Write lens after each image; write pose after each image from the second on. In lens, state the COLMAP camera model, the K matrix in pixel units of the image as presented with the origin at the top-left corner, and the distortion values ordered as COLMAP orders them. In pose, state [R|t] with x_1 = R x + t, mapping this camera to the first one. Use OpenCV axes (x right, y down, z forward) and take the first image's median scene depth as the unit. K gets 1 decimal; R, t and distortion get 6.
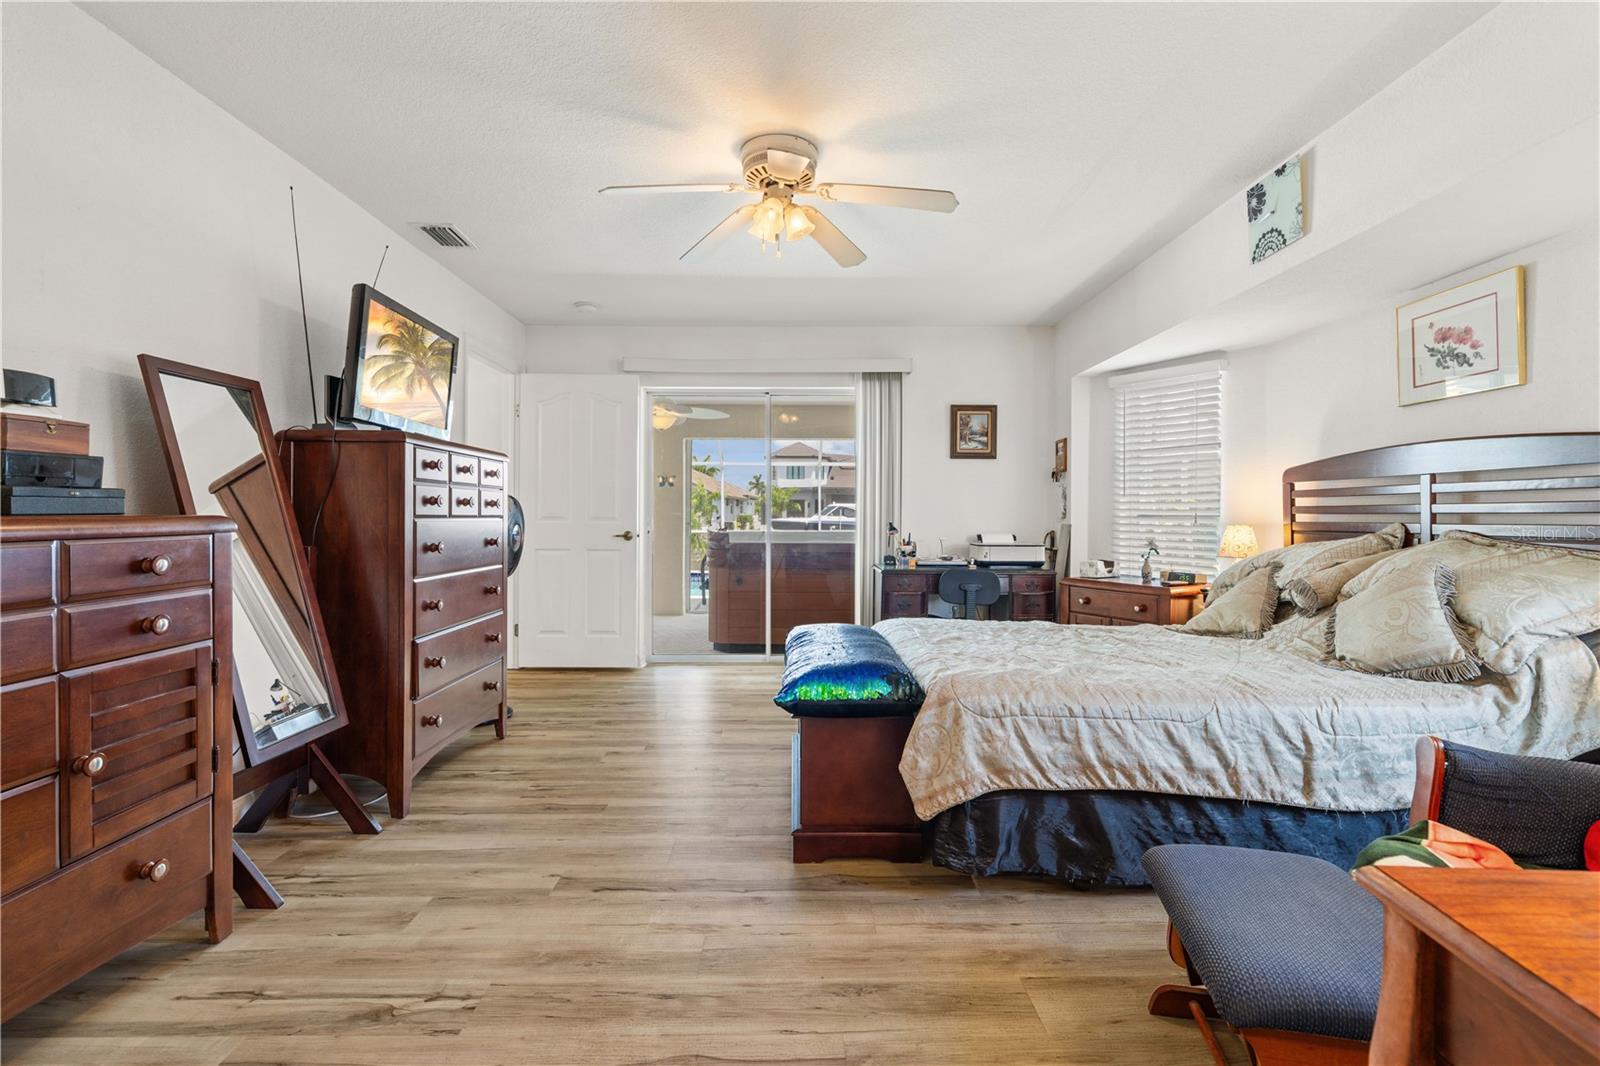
lens RADIAL K [[728.4, 0, 799.4], [0, 728.4, 523.7], [0, 0, 1]] dist [-0.011539, 0.001519]
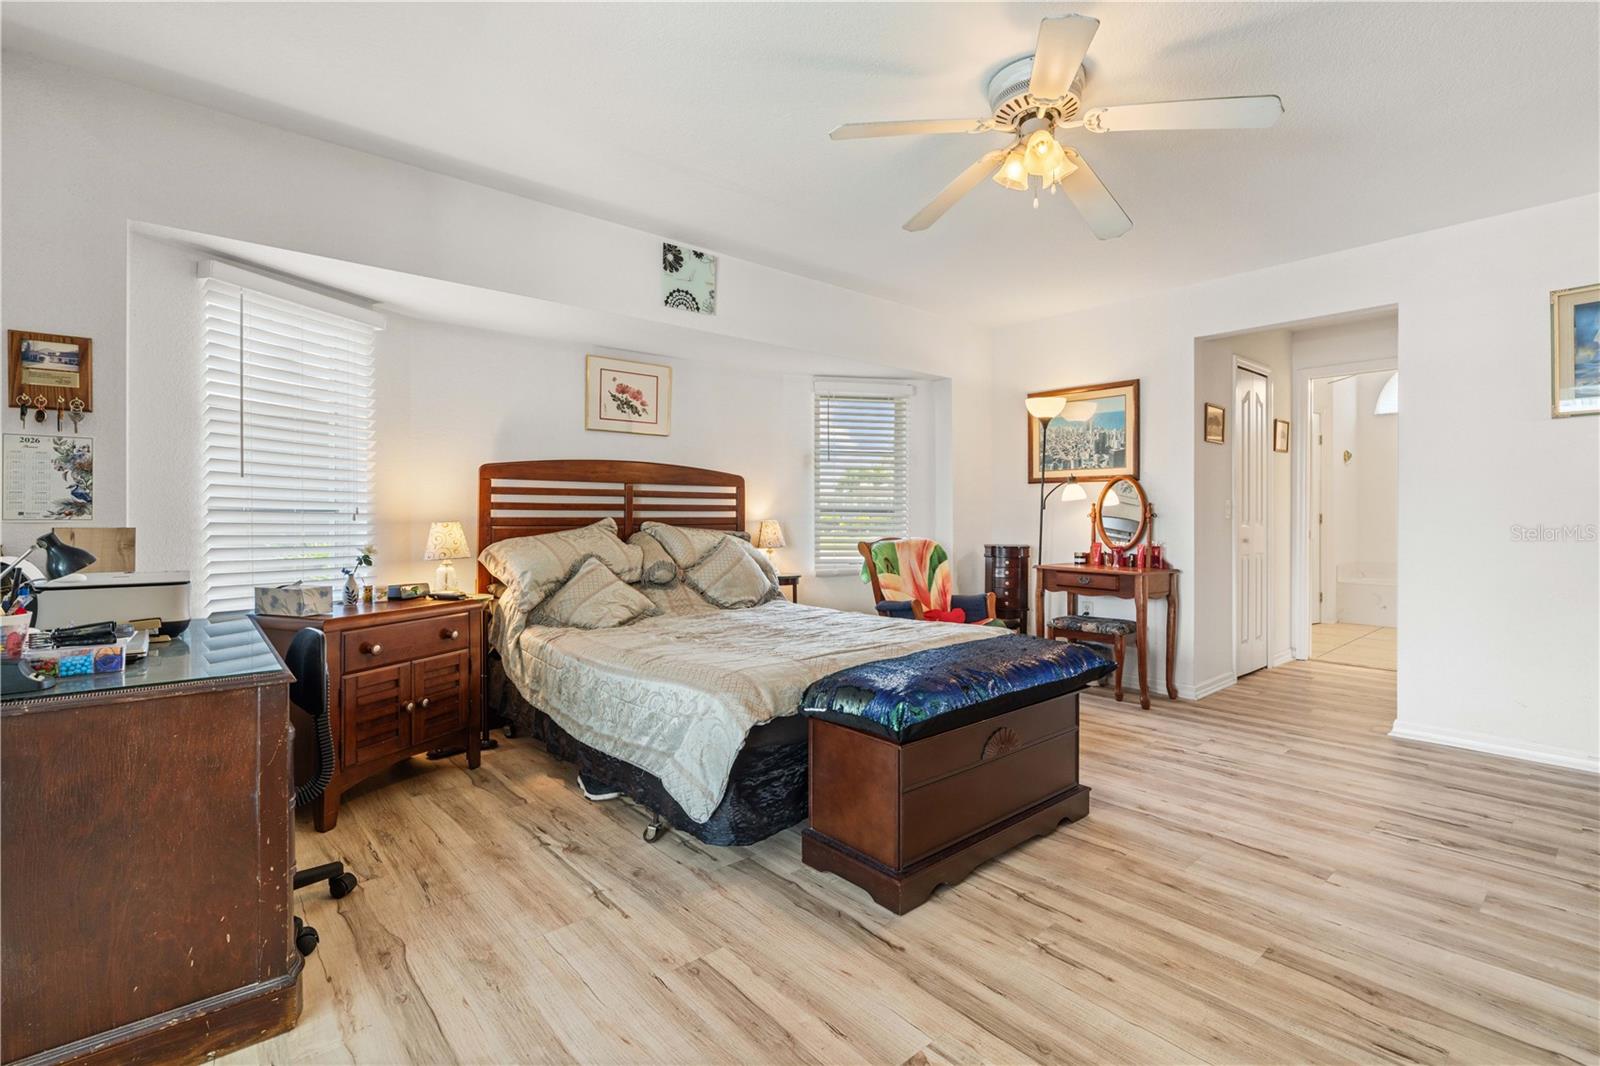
lens RADIAL K [[728.4, 0, 803.3], [0, 728.4, 518.6], [0, 0, 1]] dist [-0.011539, 0.001519]
pose [[-0.644823, -0.005415, 0.764312, -0.481553], [0.006228, 0.999904, 0.012338, -0.014239], [-0.764306, 0.012716, -0.644728, 1.689758]]
